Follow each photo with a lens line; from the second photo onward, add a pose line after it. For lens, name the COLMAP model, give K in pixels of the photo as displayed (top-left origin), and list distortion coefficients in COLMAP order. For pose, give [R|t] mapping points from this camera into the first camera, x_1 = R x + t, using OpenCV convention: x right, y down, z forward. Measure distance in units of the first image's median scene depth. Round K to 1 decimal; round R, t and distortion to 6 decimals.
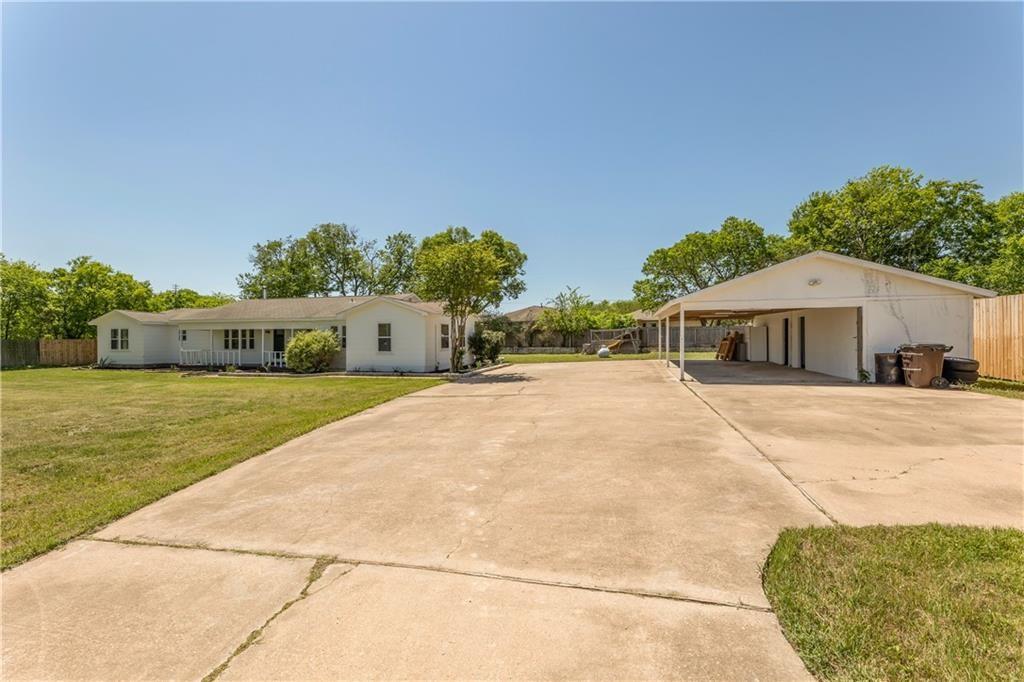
lens RADIAL K [[438.3, 0, 512.0], [0, 438.3, 341.0], [0, 0, 1]] dist [0.000123, -0.000079]
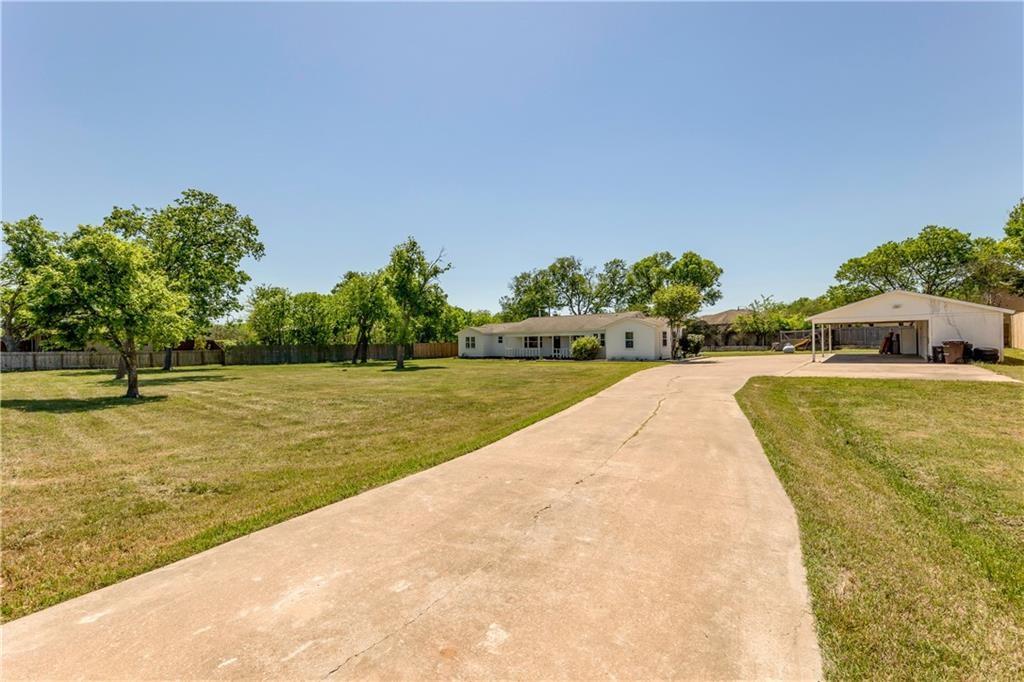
lens RADIAL K [[438.6, 0, 512.0], [0, 438.6, 341.0], [0, 0, 1]] dist [0.012096, -0.000193]
pose [[0.911699, -0.011330, -0.410703, 0.001080], [0.010581, 0.999936, -0.004098, -0.001213], [0.410723, -0.000609, 0.911760, -0.523701]]
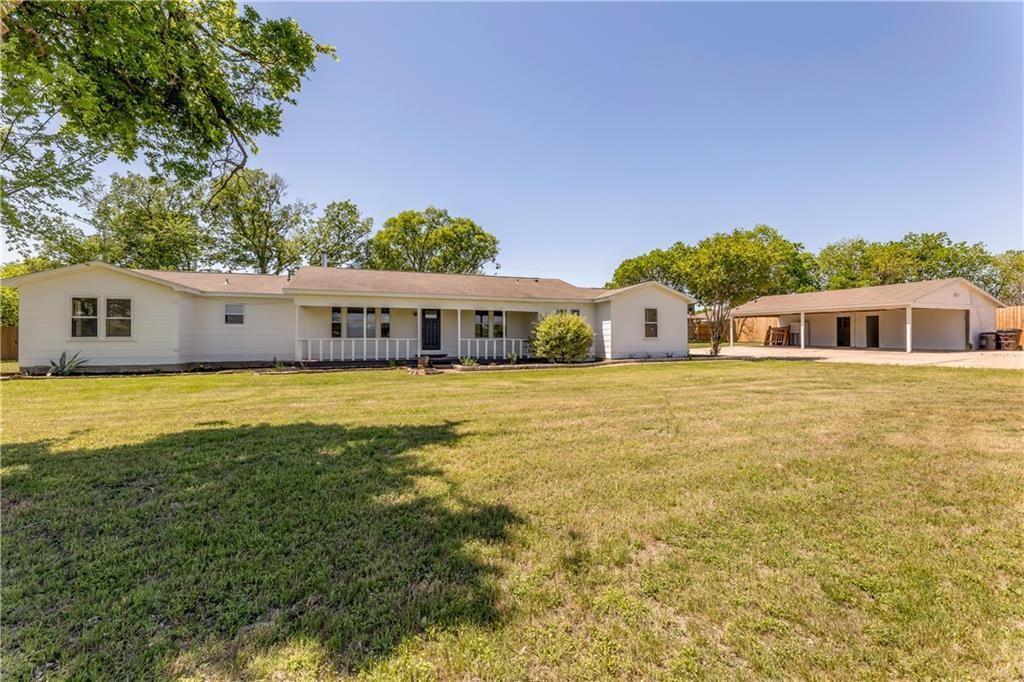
lens RADIAL K [[438.3, 0, 512.0], [0, 438.3, 341.0], [0, 0, 1]] dist [0.000123, -0.000079]
pose [[0.798560, -0.001525, 0.601913, -0.748839], [0.000454, 0.999998, 0.001931, 0.020168], [-0.601915, -0.001269, 0.798559, 0.270400]]
